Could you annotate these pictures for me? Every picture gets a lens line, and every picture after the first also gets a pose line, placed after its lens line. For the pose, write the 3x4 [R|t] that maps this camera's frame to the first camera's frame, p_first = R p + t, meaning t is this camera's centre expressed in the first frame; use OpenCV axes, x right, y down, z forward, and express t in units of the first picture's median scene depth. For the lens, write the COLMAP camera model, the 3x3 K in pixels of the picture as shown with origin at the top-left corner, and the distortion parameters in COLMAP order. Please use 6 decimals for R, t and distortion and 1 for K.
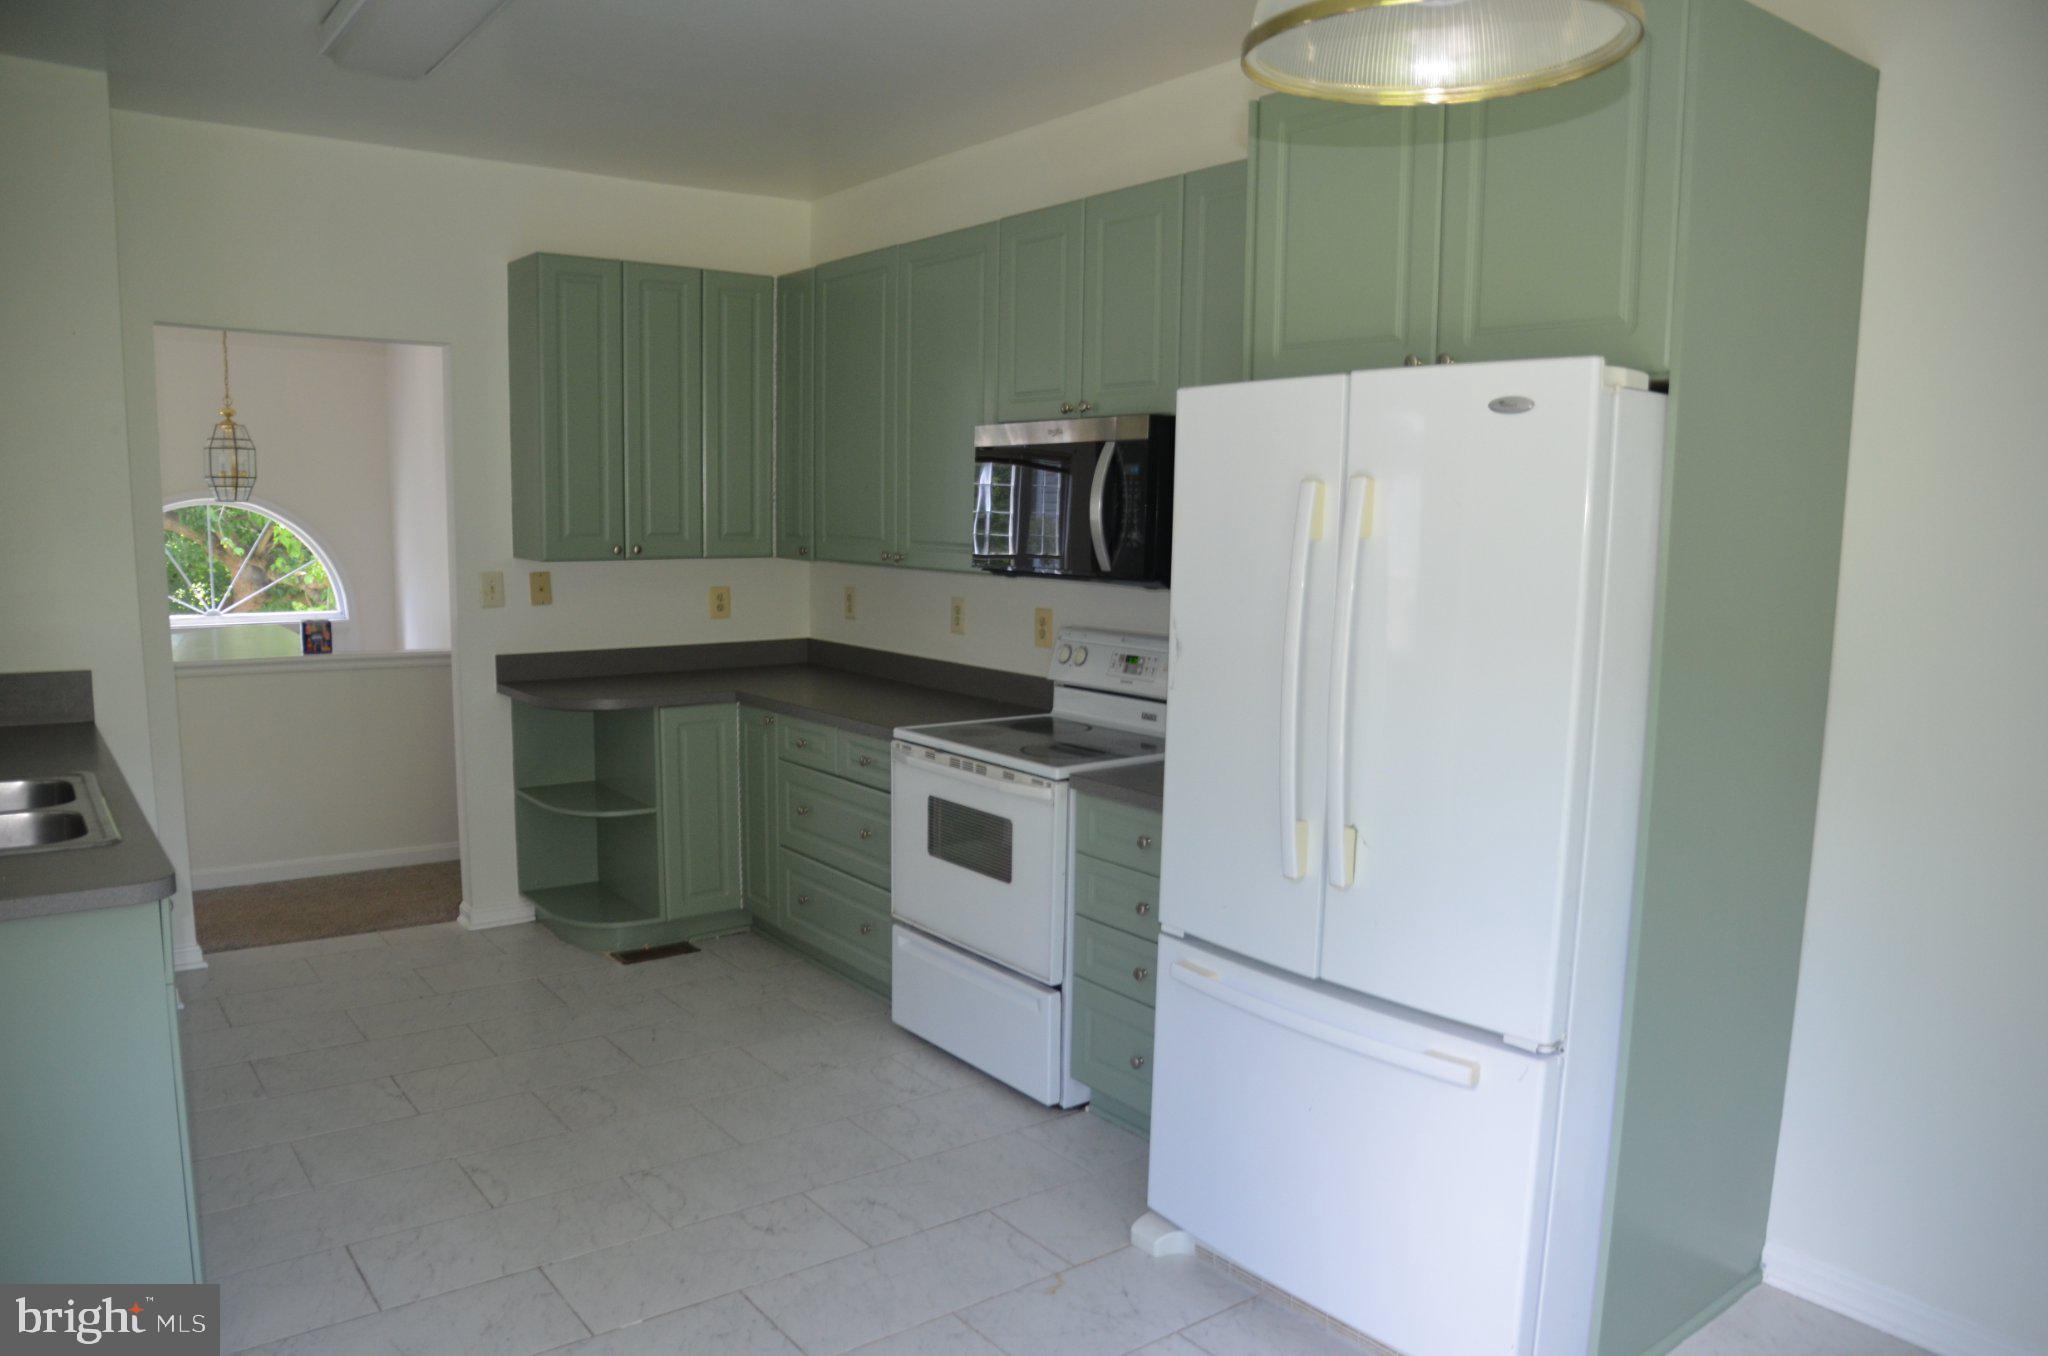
lens RADIAL K [[1419.4, 0, 1006.4], [0, 1419.4, 680.0], [0, 0, 1]] dist [-0.111101, 0.035308]
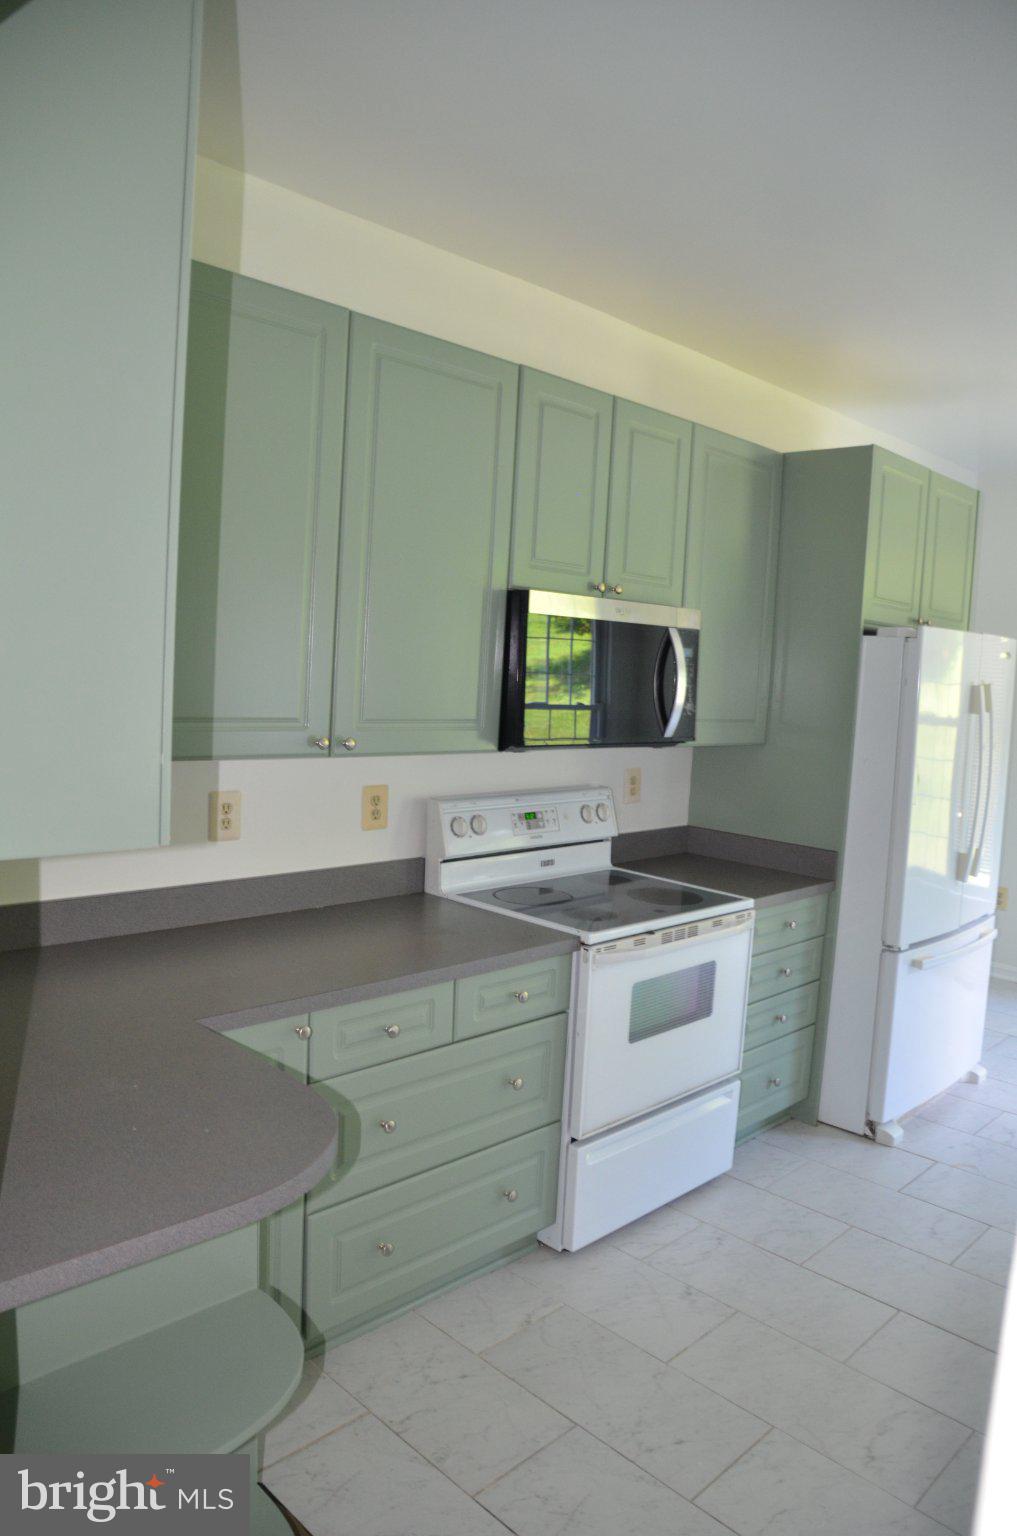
lens RADIAL K [[1064.6, 0, 509.1], [0, 1064.6, 767.2], [0, 0, 1]] dist [-0.111101, 0.035308]
pose [[-0.137355, -0.117331, 0.983548, -0.710550], [0.065870, 0.989680, 0.127261, -0.157271], [-0.988329, 0.082267, -0.128209, 1.125282]]
